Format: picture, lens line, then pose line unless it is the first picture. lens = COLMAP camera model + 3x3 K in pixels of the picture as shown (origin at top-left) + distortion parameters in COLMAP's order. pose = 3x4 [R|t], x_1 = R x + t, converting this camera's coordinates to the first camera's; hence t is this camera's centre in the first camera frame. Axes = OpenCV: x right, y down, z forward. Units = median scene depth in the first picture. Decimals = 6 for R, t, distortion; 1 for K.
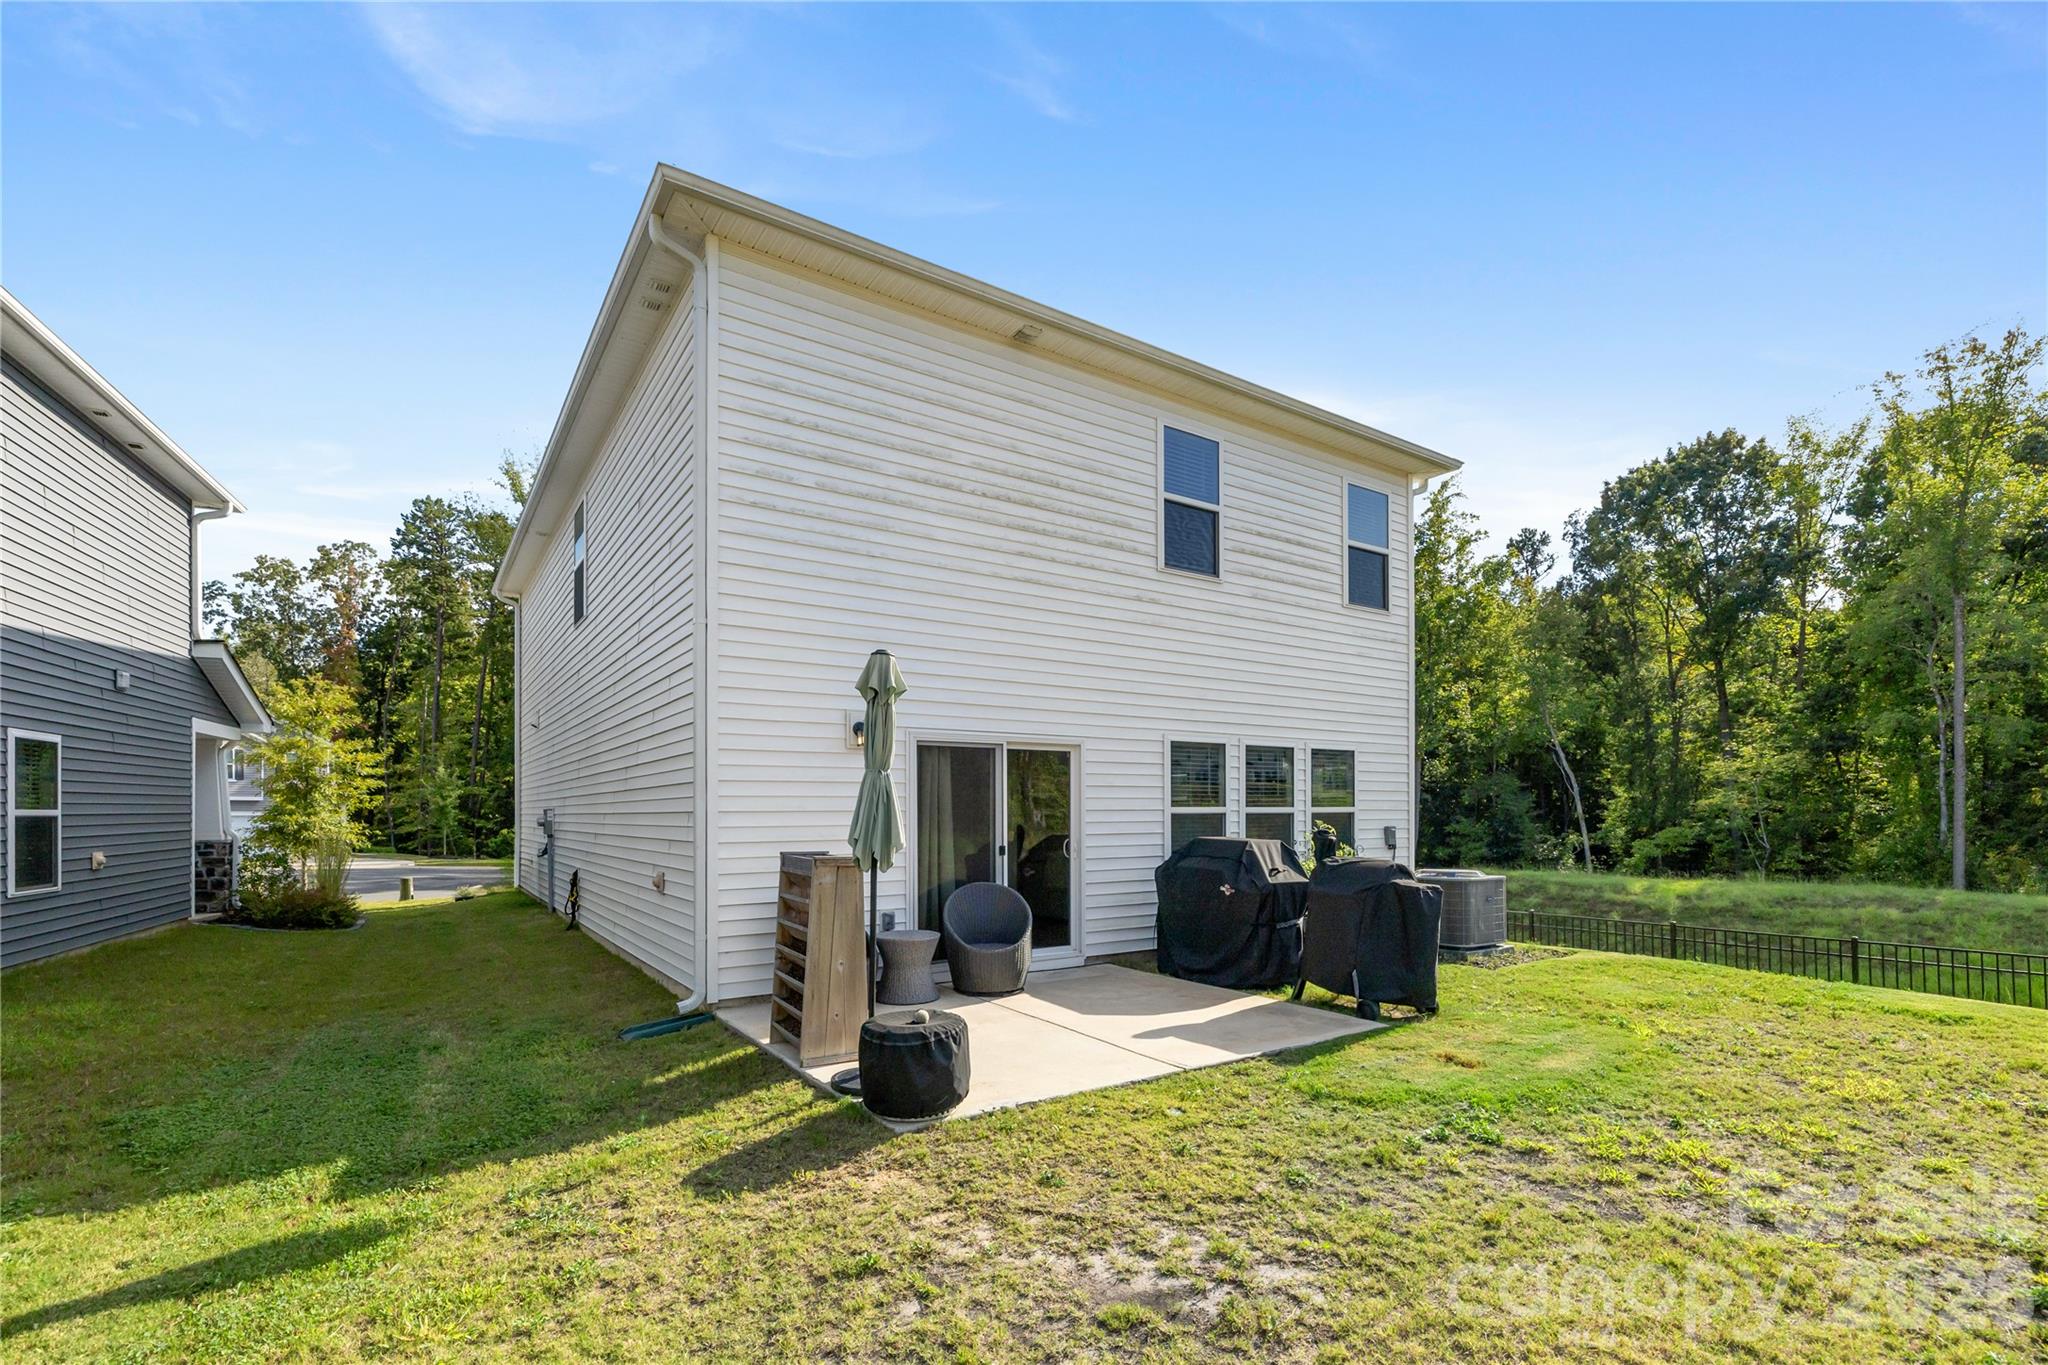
lens RADIAL K [[918.6, 0, 1023.8], [0, 918.6, 799.5], [0, 0, 1]] dist [0.020696, 0.000182]
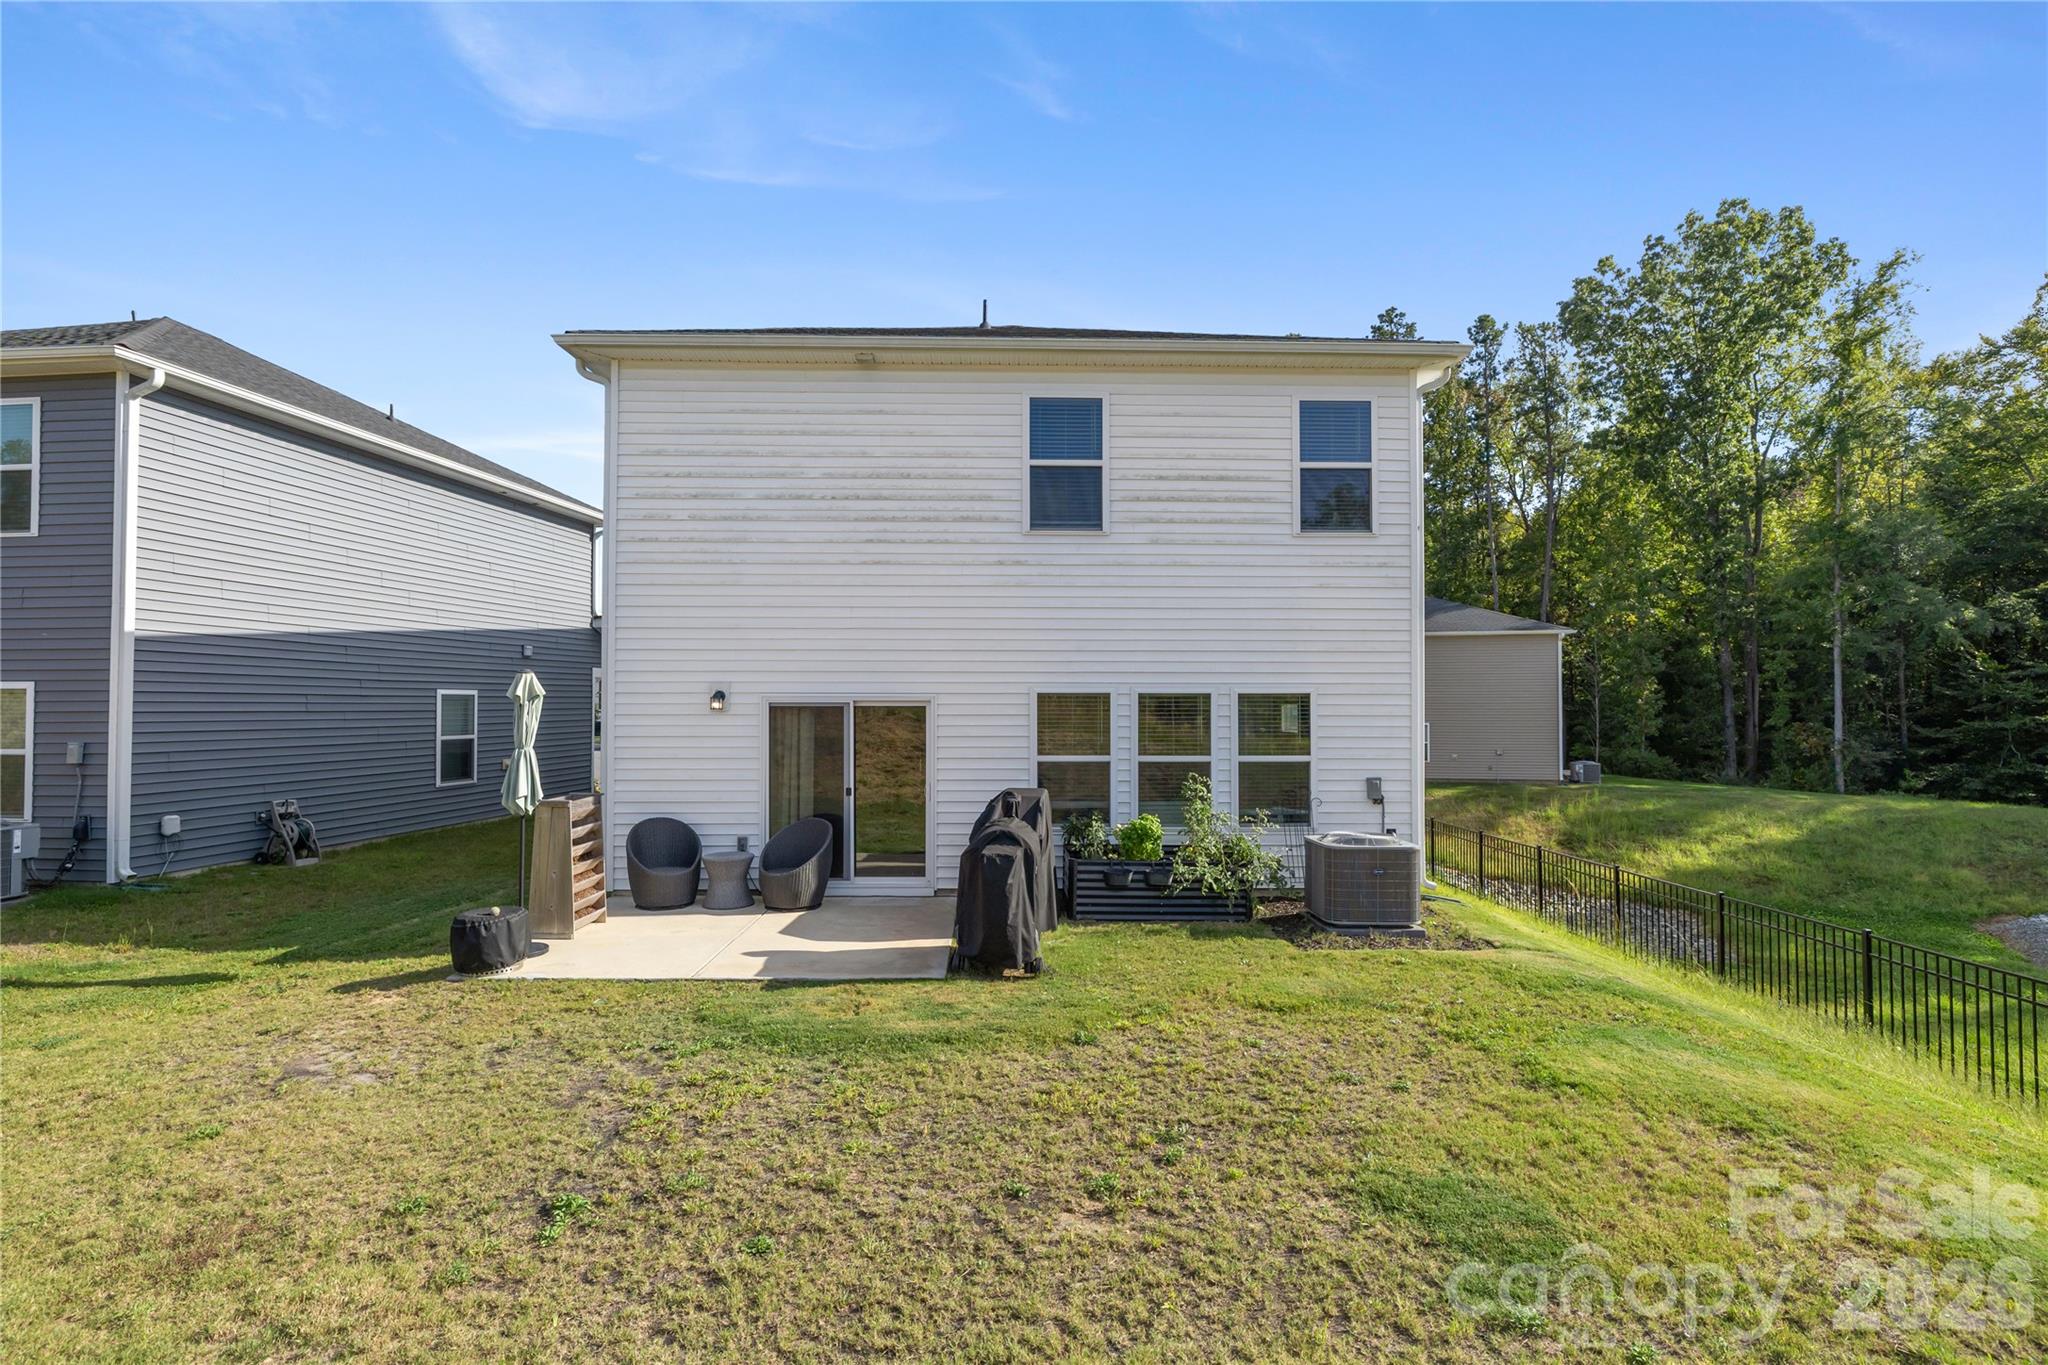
lens RADIAL K [[987.2, 0, 1023.6], [0, 987.2, 679.0], [0, 0, 1]] dist [0.009621, -0.000097]
pose [[0.841708, -0.007719, -0.539877, 0.766940], [0.002965, 0.999949, -0.009674, -0.069197], [0.539924, 0.006542, 0.841688, 0.034761]]
